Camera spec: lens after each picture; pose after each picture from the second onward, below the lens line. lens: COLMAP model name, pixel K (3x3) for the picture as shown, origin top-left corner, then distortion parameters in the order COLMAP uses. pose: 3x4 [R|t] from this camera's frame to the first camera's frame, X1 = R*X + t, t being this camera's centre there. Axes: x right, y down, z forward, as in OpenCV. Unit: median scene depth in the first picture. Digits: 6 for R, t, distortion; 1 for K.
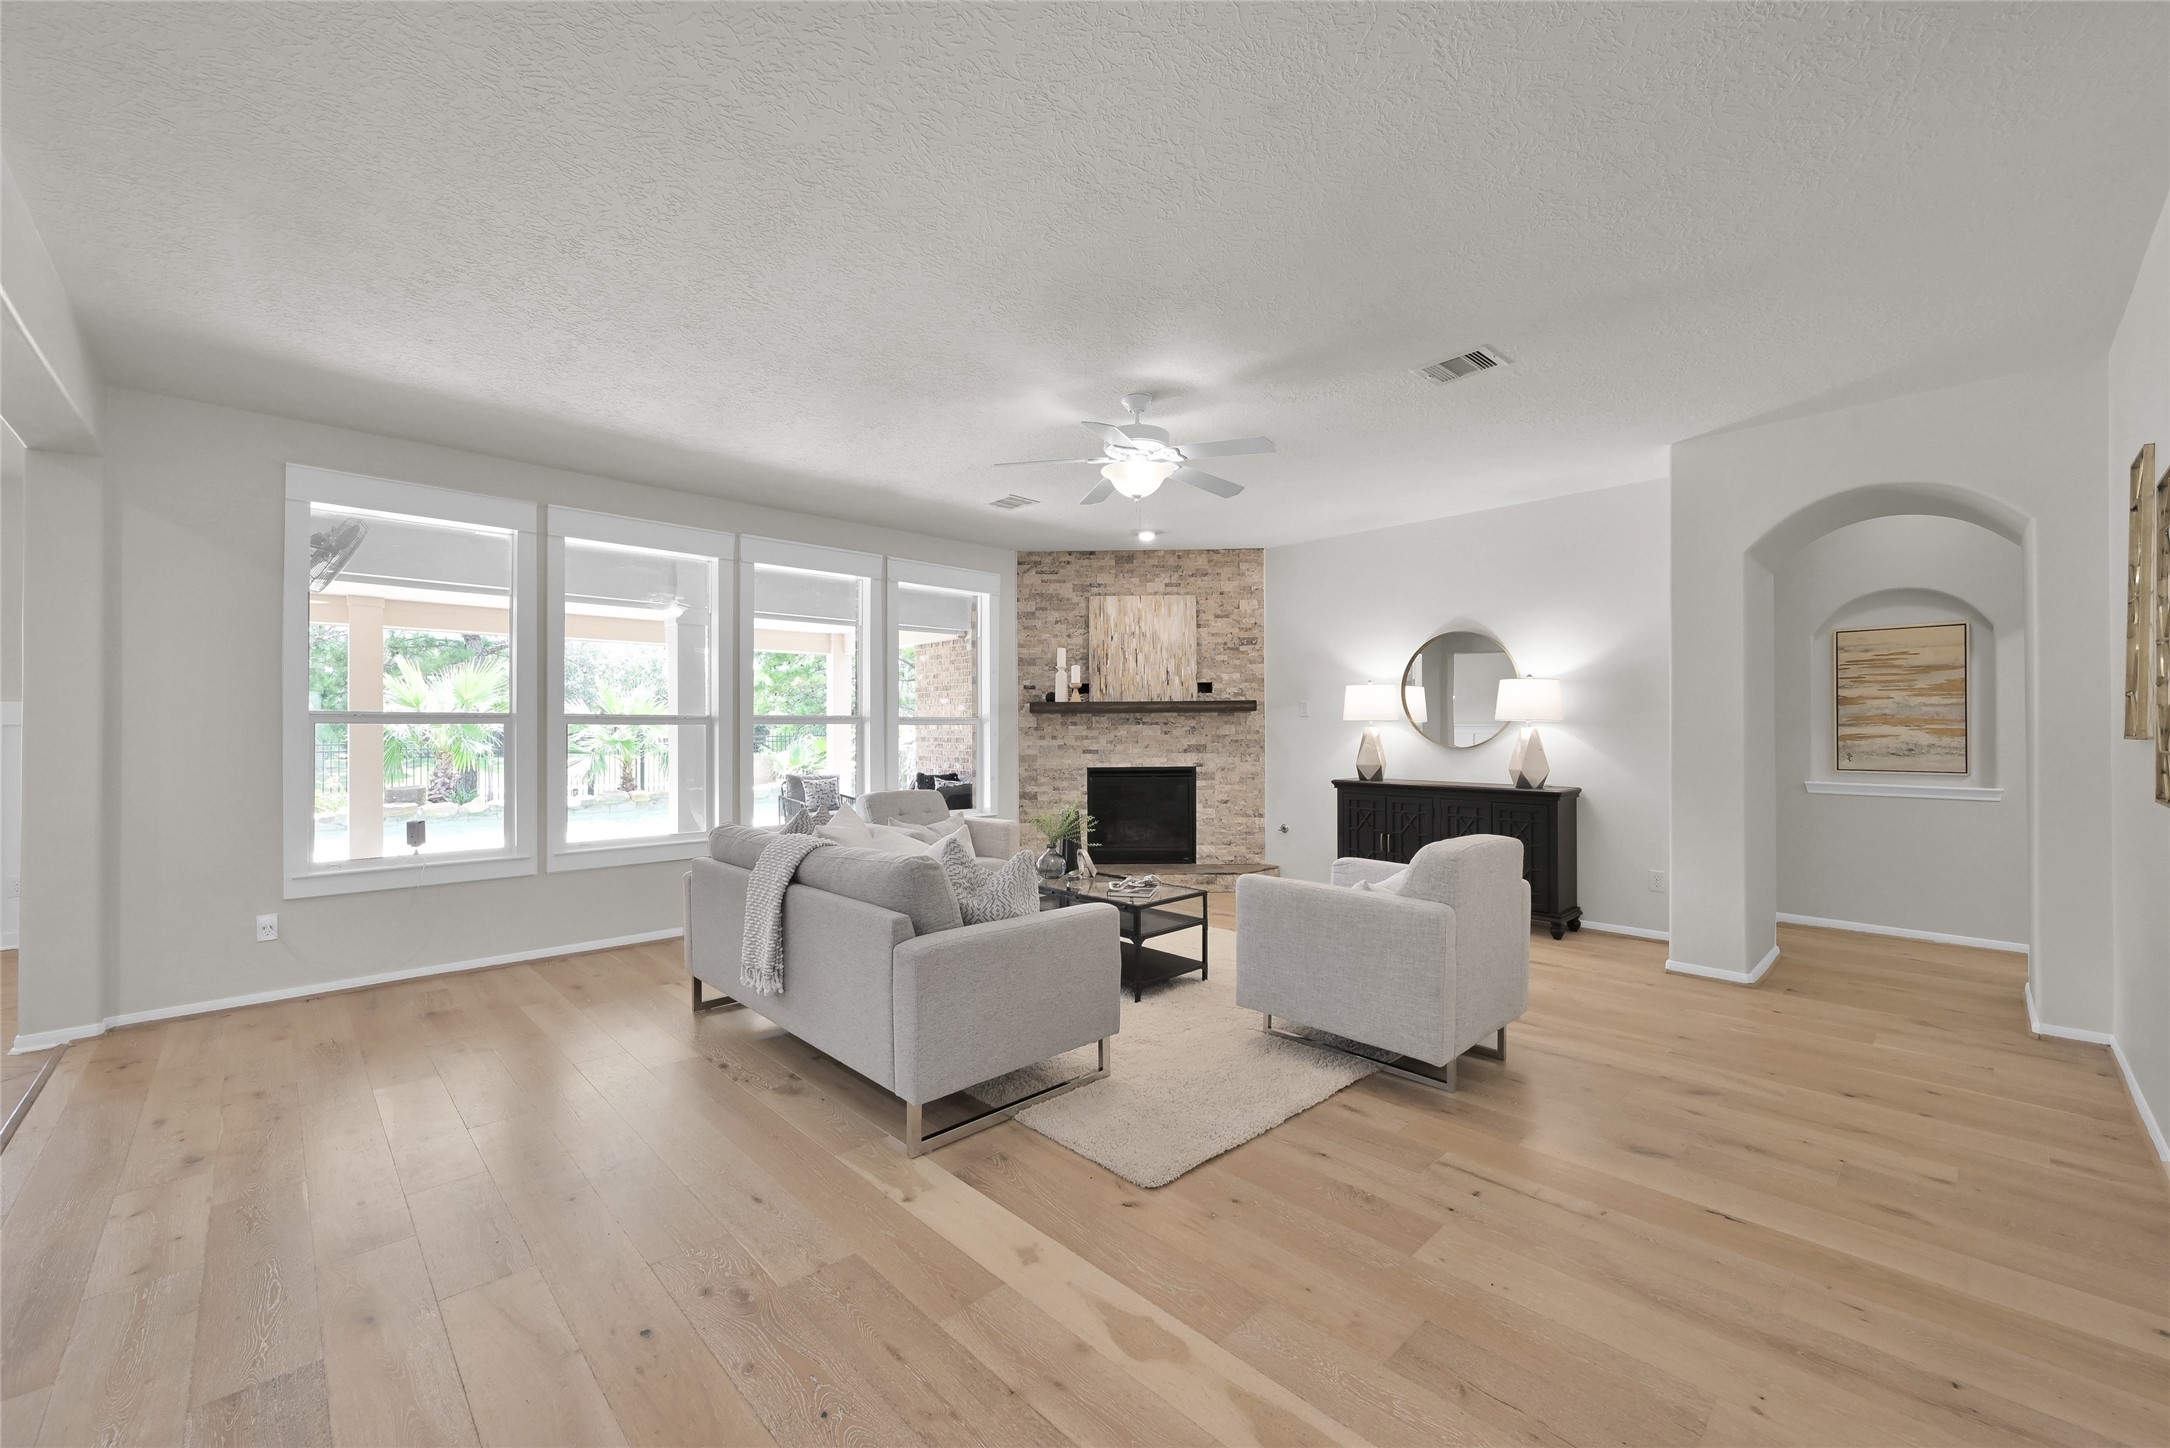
lens RADIAL K [[850.7, 0, 1123.6], [0, 850.7, 728.2], [0, 0, 1]] dist [0.000415, 0.000004]
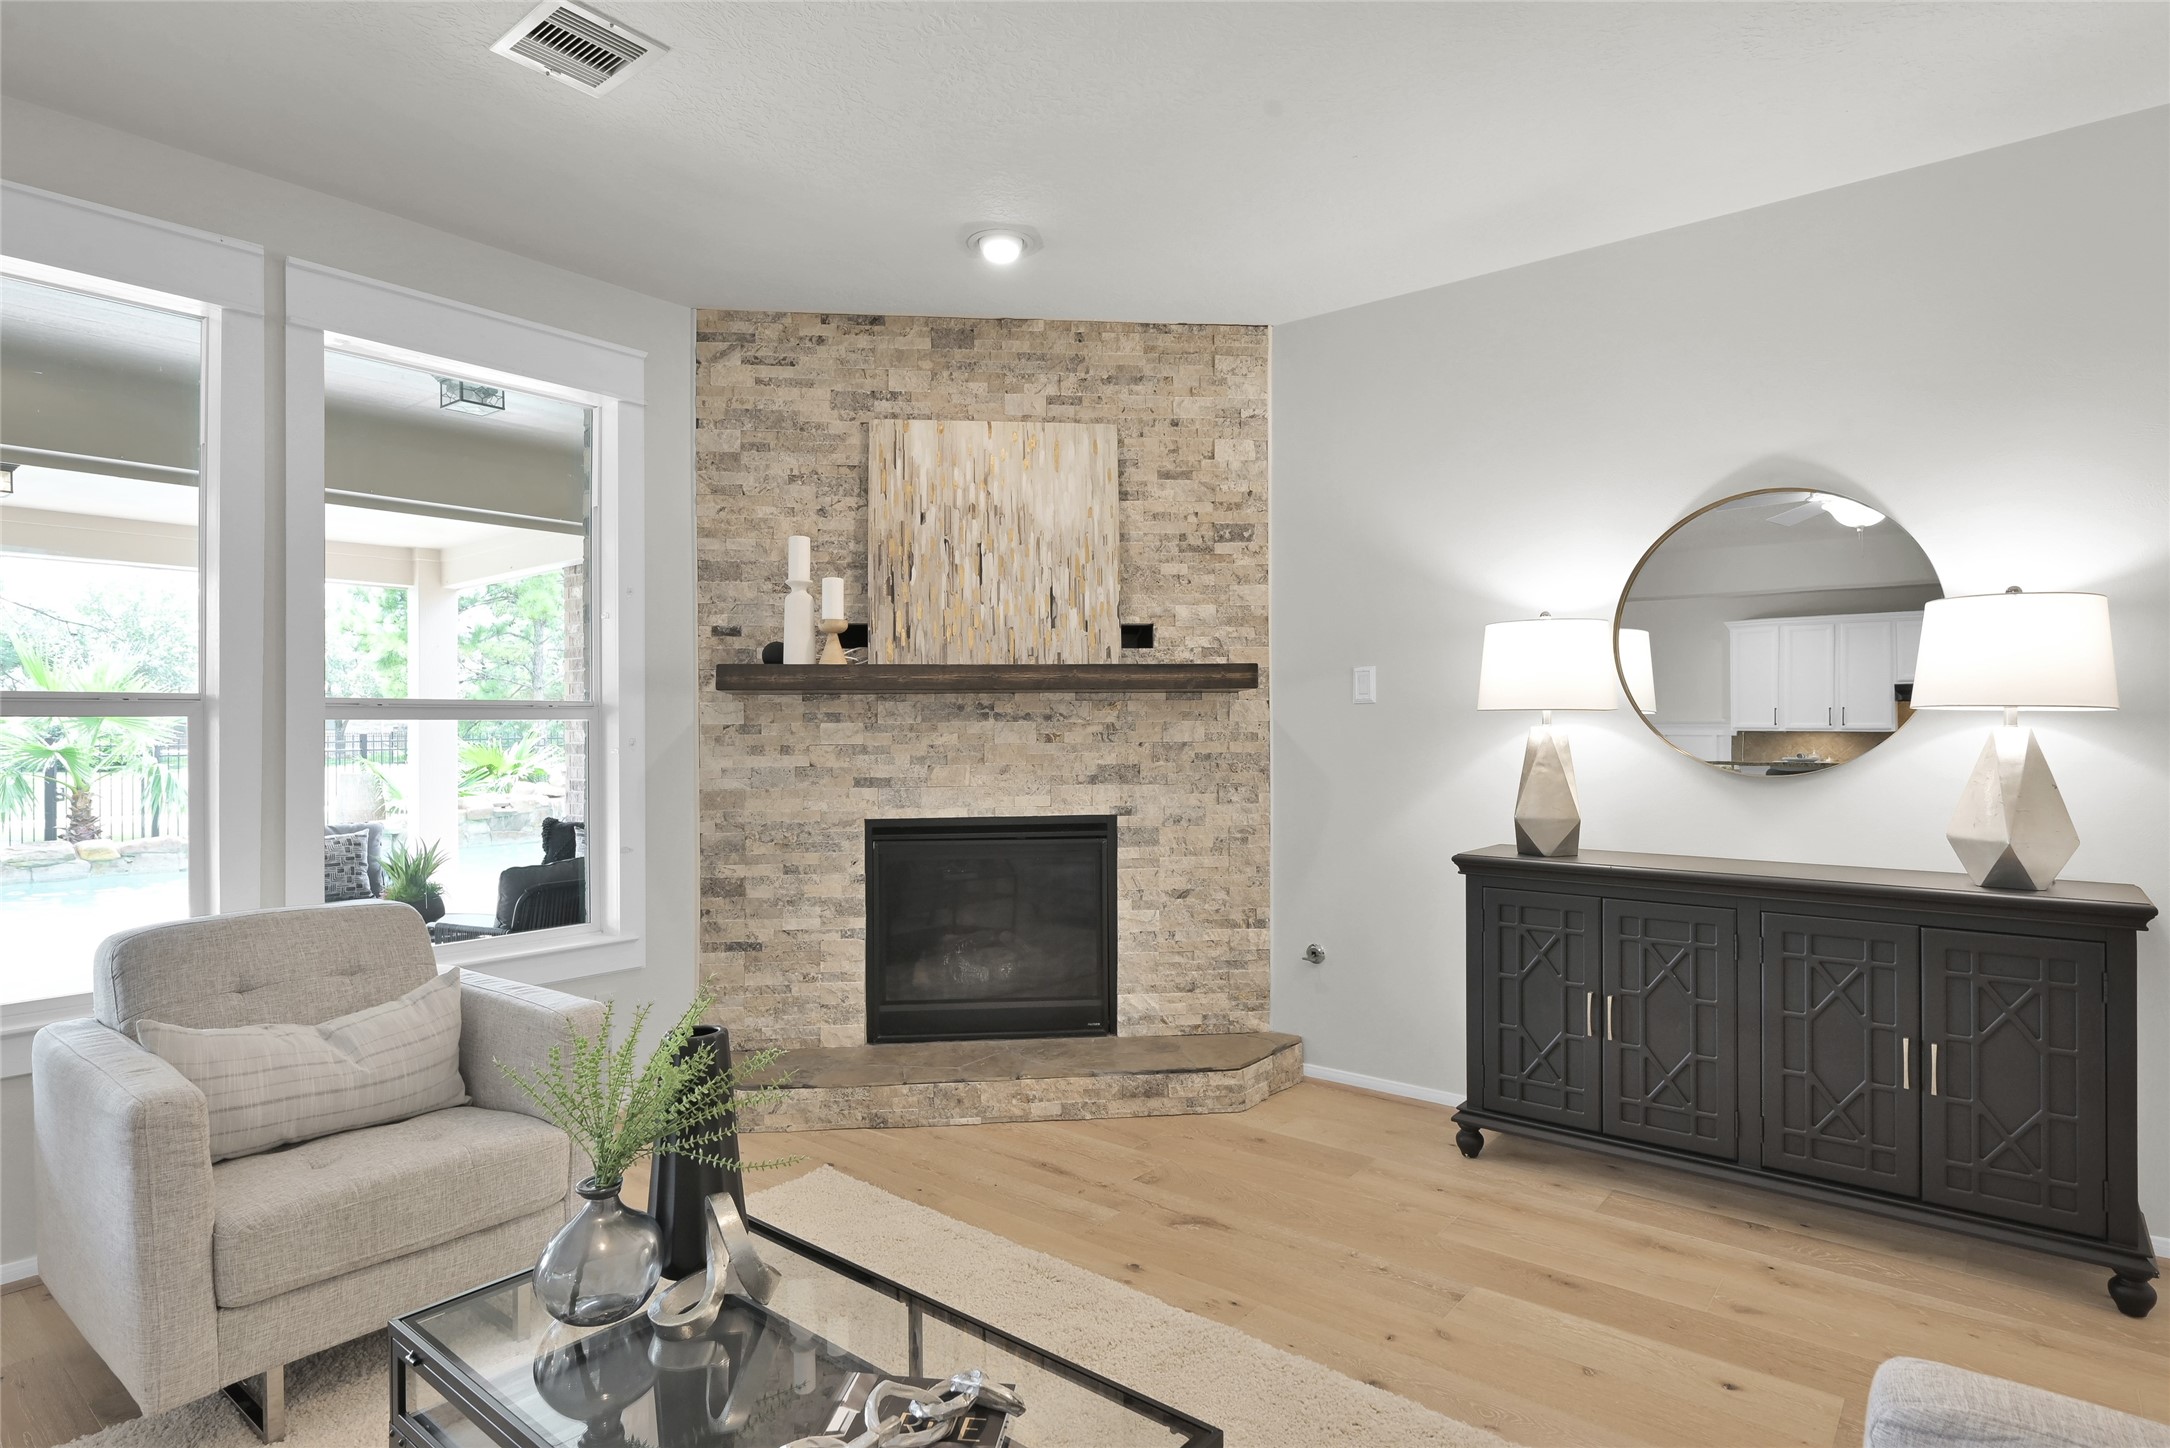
lens RADIAL K [[1140.4, 0, 1096.5], [0, 1140.4, 725.2], [0, 0, 1]] dist [0.001907, 0.000125]
pose [[0.995898, 0.000858, 0.090482, 0.021435], [-0.000759, 0.999999, -0.001123, -0.000741], [-0.090483, 0.001049, 0.995897, 0.418070]]
